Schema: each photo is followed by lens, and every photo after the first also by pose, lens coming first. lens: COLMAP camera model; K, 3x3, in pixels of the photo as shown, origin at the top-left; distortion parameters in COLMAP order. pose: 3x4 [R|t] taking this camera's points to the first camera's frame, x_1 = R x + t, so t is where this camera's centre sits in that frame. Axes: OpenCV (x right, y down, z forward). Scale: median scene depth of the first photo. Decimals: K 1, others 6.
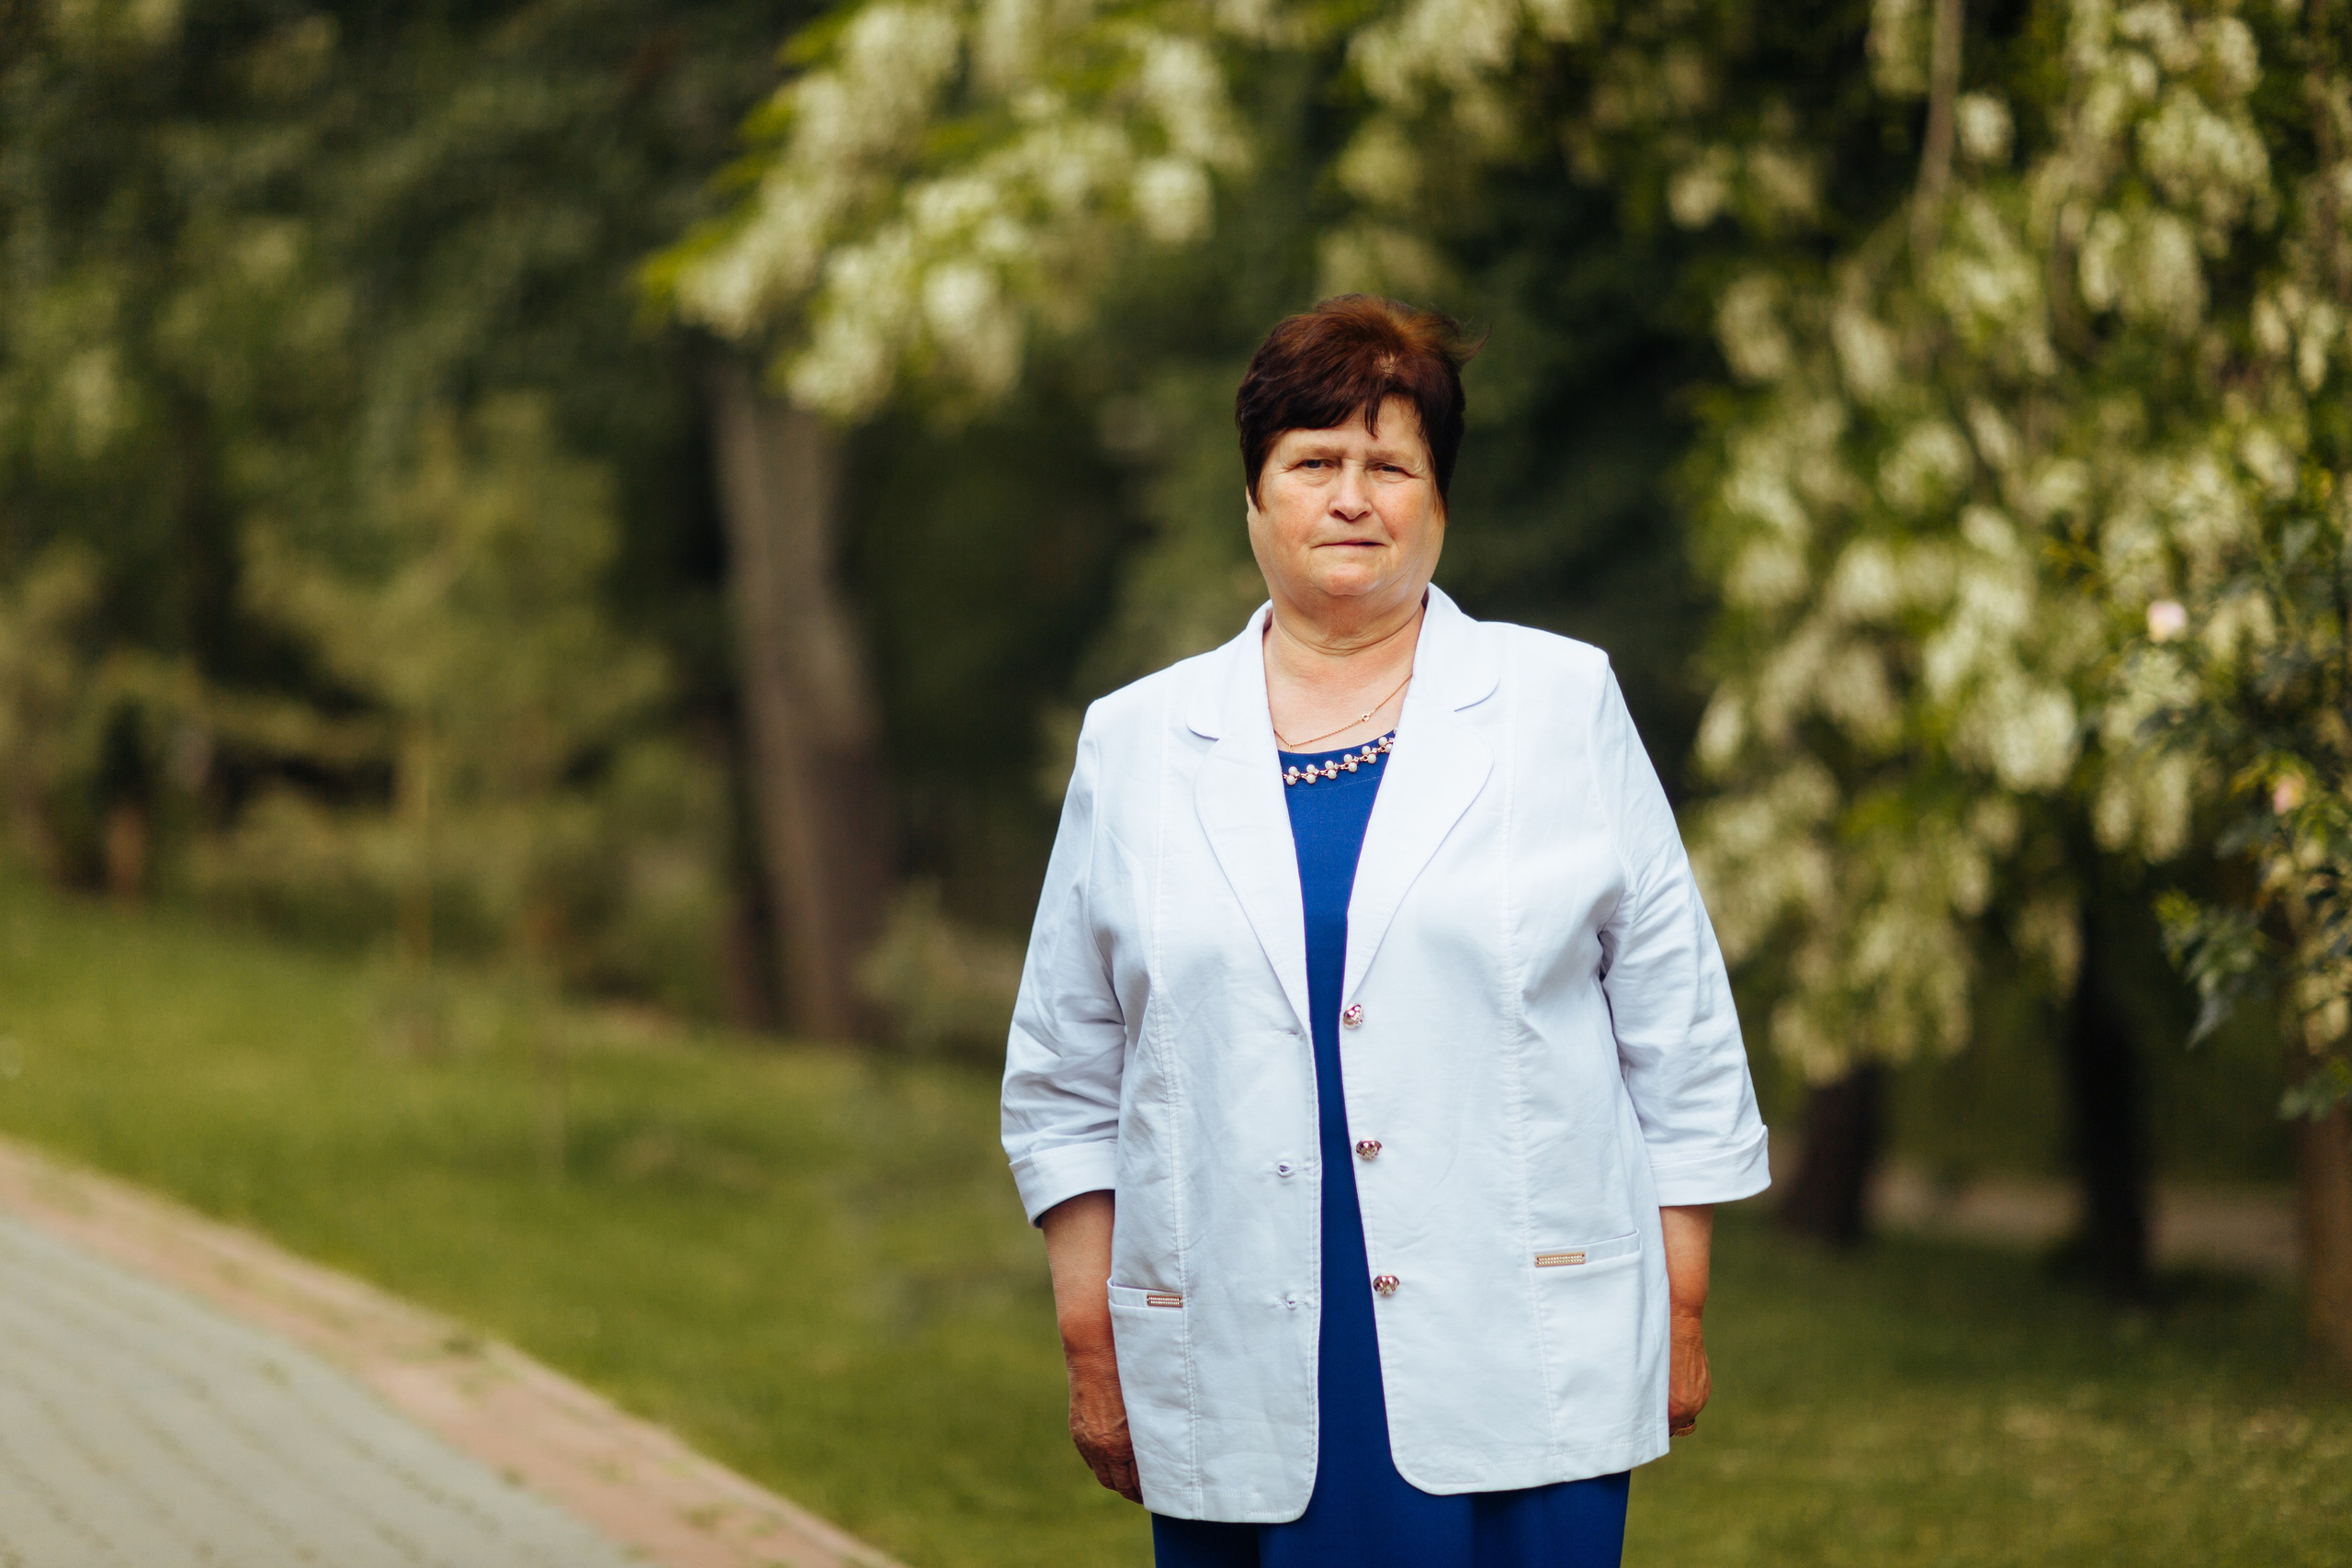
lens RADIAL K [[5441.6, 0, 1415.2], [0, 5441.6, 782.6], [0, 0, 1]] dist [0.119832, 0.350369]
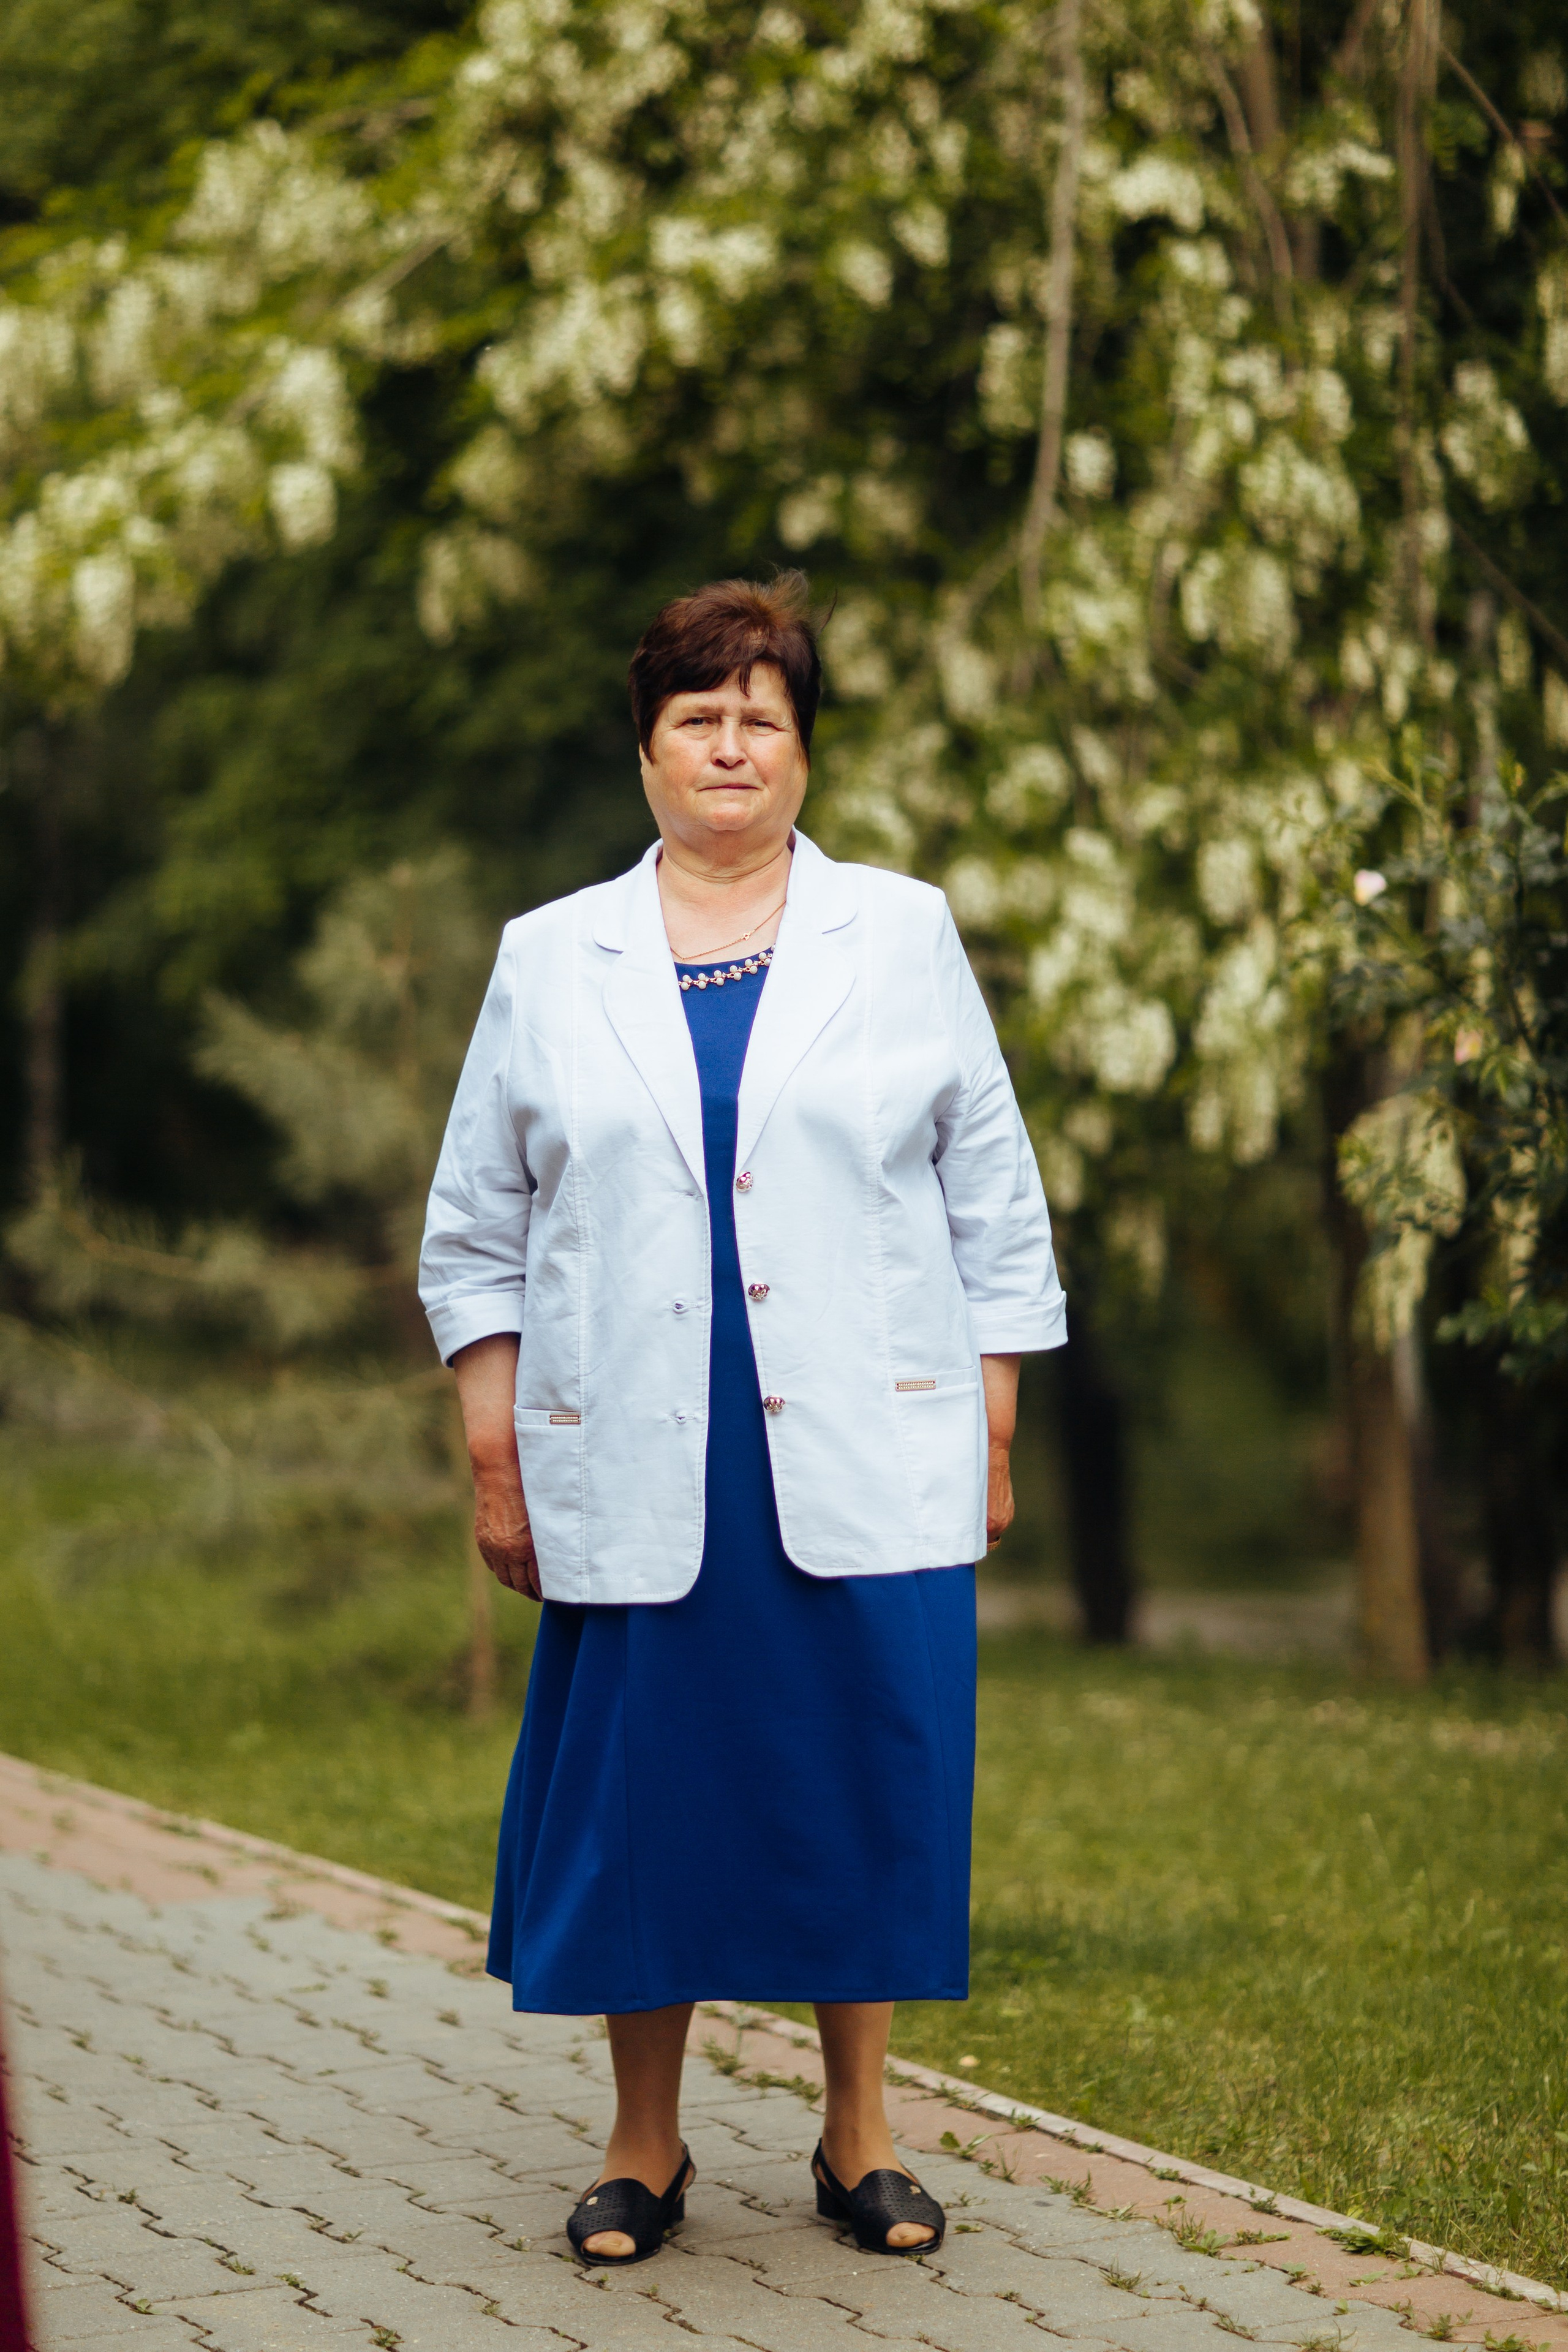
lens RADIAL K [[5877.7, 0, 784.0], [0, 5877.7, 1176.0], [0, 0, 1]] dist [0.010773, -0.665056]
pose [[0.995950, 0.027374, 0.085643, -0.048624], [-0.027580, 0.999619, 0.001228, 0.017132], [-0.085577, -0.003585, 0.996325, -0.121118]]
